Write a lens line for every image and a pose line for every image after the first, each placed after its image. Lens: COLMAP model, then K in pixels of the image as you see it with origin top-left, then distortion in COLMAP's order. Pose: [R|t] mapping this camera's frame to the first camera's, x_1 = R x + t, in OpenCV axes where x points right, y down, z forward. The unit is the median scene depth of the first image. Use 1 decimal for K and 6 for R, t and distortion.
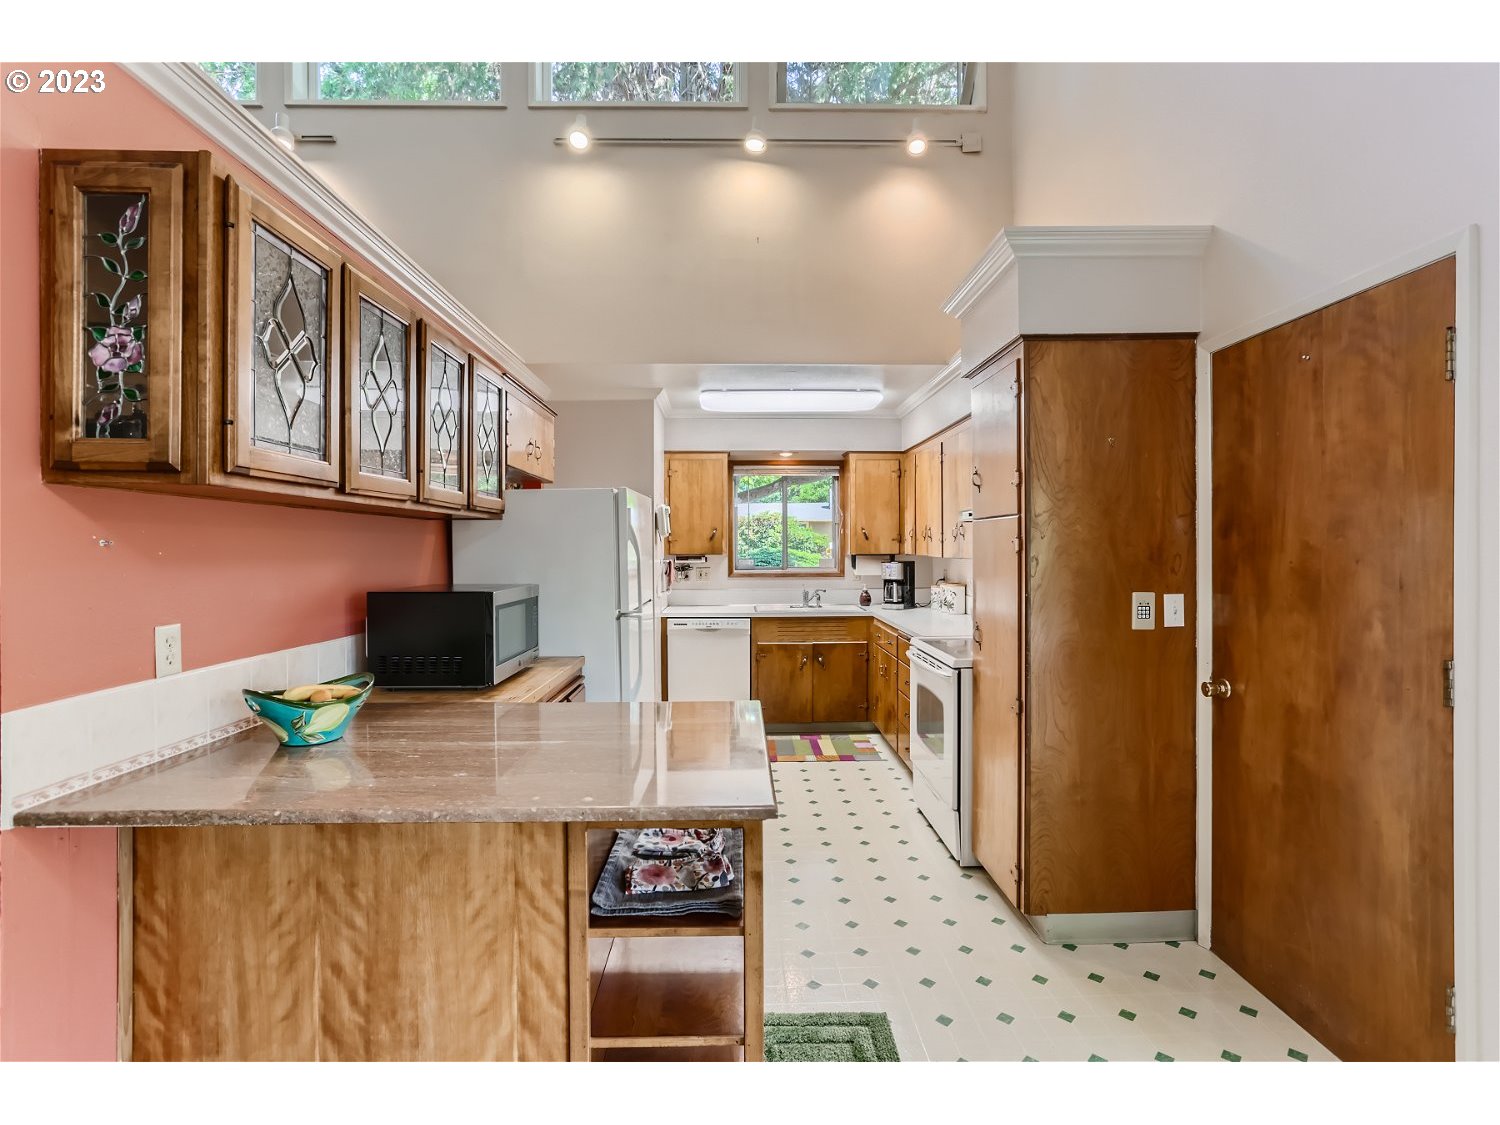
lens RADIAL K [[726.6, 0, 753.9], [0, 726.6, 554.1], [0, 0, 1]] dist [-0.022829, 0.011746]
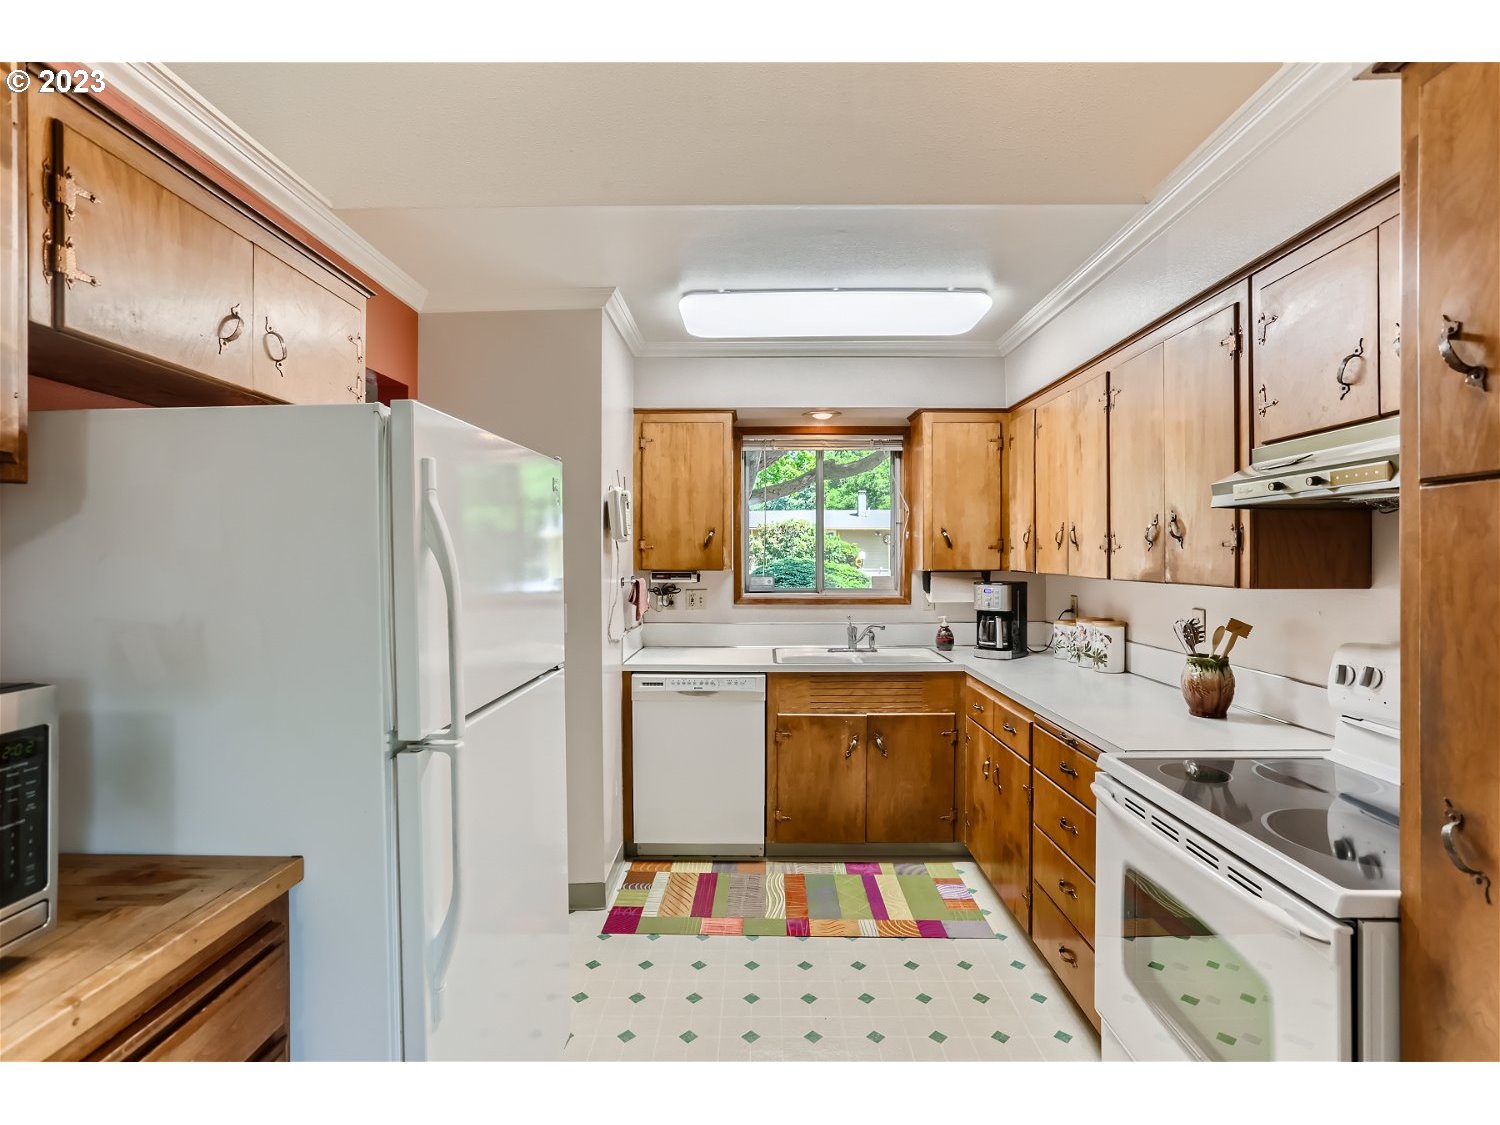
lens RADIAL K [[746.5, 0, 756.6], [0, 746.5, 565.8], [0, 0, 1]] dist [-0.000328, 0.000074]
pose [[0.999580, 0.002690, -0.028849, 0.005344], [-0.002608, 0.999992, 0.002883, -0.005329], [0.028857, -0.002807, 0.999580, 0.346761]]
